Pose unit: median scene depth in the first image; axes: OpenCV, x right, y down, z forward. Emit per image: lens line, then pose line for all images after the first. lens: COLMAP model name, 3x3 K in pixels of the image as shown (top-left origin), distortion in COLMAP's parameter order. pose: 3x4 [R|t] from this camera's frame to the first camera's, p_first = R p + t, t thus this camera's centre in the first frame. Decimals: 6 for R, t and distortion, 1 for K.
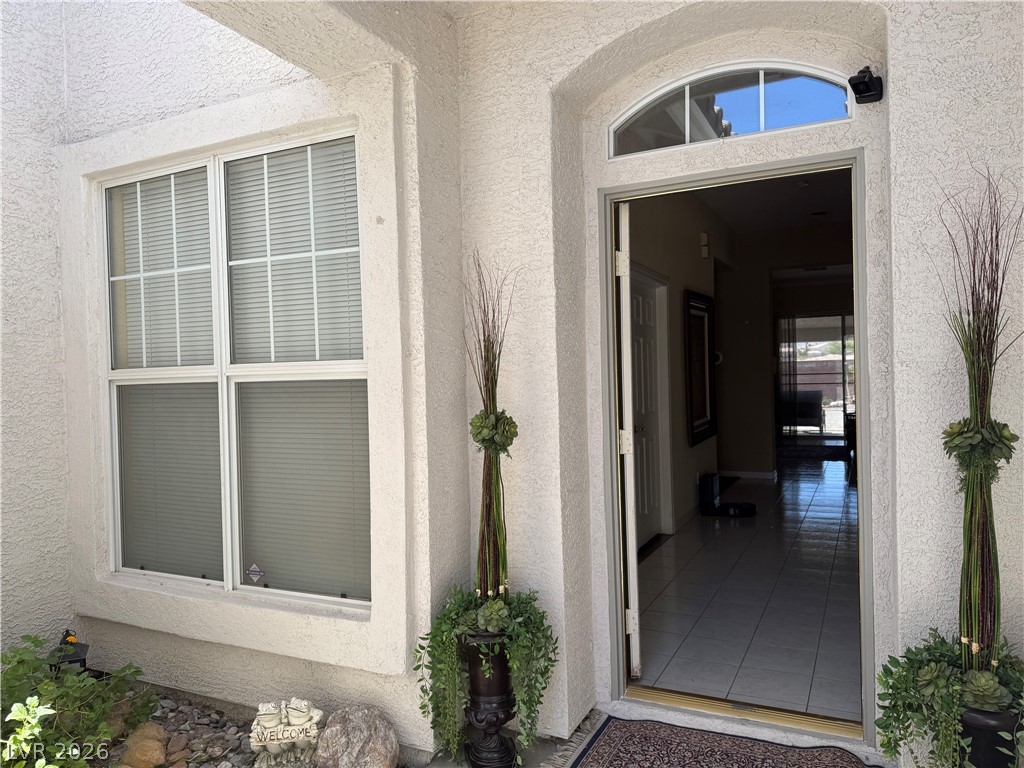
lens RADIAL K [[719.7, 0, 512.0], [0, 719.7, 384.0], [0, 0, 1]] dist [0.138569, -0.216161]
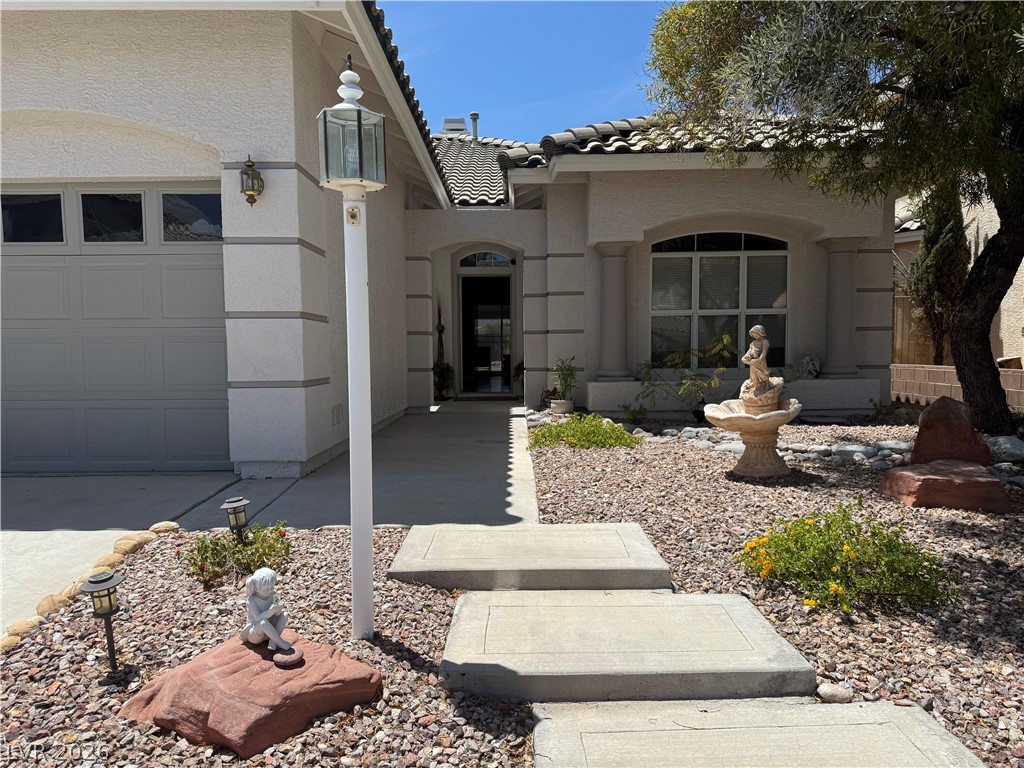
lens RADIAL K [[719.7, 0, 512.0], [0, 719.7, 384.0], [0, 0, 1]] dist [0.138569, -0.216161]
pose [[0.901940, -0.002790, 0.431851, -1.527838], [-0.010006, 0.999576, 0.027356, 0.277930], [-0.431744, -0.028994, 0.901530, -3.200428]]
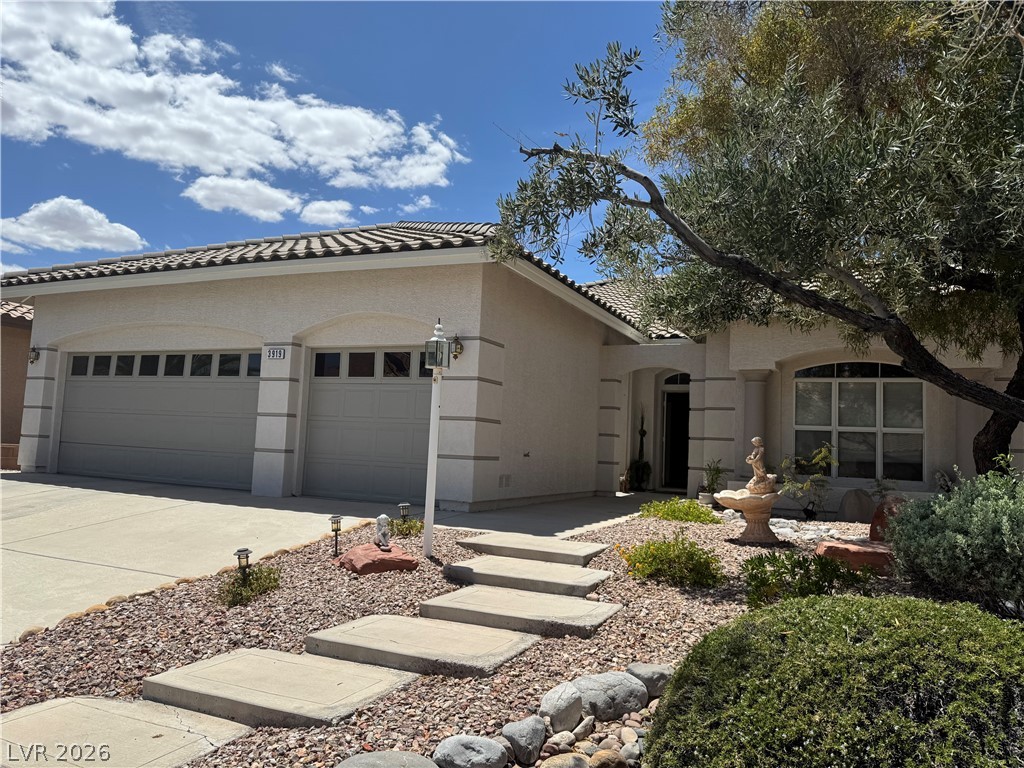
lens RADIAL K [[719.7, 0, 512.0], [0, 719.7, 384.0], [0, 0, 1]] dist [0.138569, -0.216161]
pose [[0.997362, 0.072573, 0.001517, -1.056604], [-0.072065, 0.992450, -0.099248, 0.314051], [-0.008708, 0.098877, 0.995062, -4.577059]]
